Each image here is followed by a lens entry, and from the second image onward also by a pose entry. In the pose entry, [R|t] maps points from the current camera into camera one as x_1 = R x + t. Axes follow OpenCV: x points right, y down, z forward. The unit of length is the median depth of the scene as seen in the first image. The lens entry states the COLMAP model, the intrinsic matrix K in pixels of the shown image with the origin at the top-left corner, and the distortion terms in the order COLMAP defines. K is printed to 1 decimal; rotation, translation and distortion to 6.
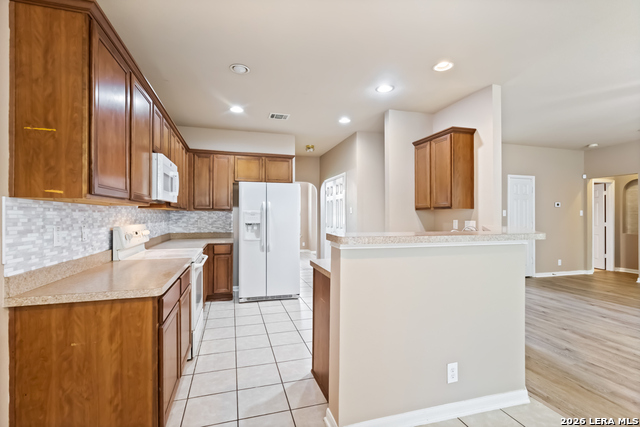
lens RADIAL K [[298.1, 0, 322.0], [0, 298.1, 215.3], [0, 0, 1]] dist [-0.000121, 0.001022]
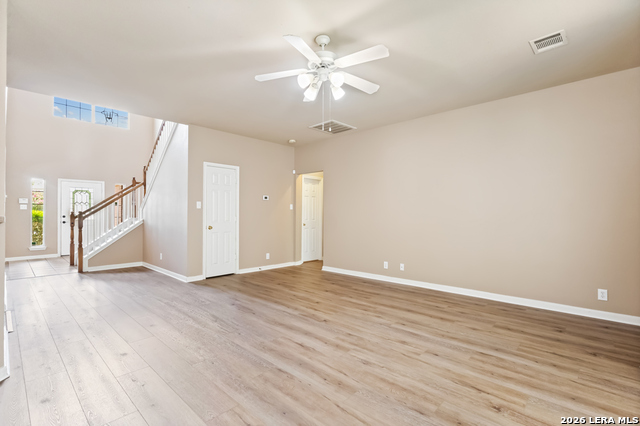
lens RADIAL K [[298.1, 0, 316.5], [0, 298.1, 212.4], [0, 0, 1]] dist [-0.000121, 0.001022]
pose [[0.867044, 0.005063, 0.498206, 0.658679], [-0.004054, 0.999987, -0.003106, 0.022175], [-0.498216, 0.000673, 0.867053, 0.085699]]
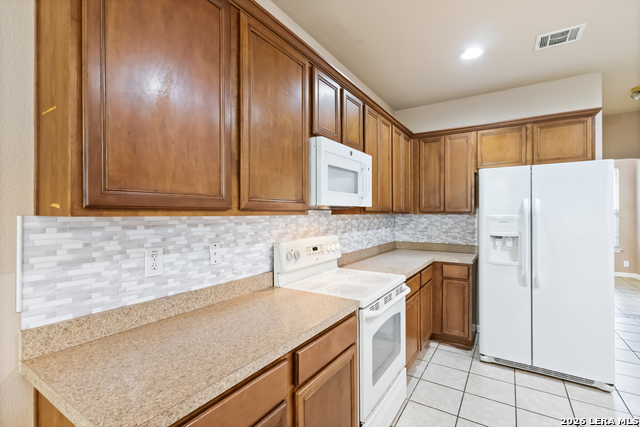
lens RADIAL K [[298.1, 0, 321.1], [0, 298.1, 214.5], [0, 0, 1]] dist [-0.000121, 0.001022]
pose [[0.655154, -0.003052, -0.755489, -0.020199], [0.006191, 0.999980, 0.001329, -0.018977], [0.755470, -0.005548, 0.655160, 0.326644]]
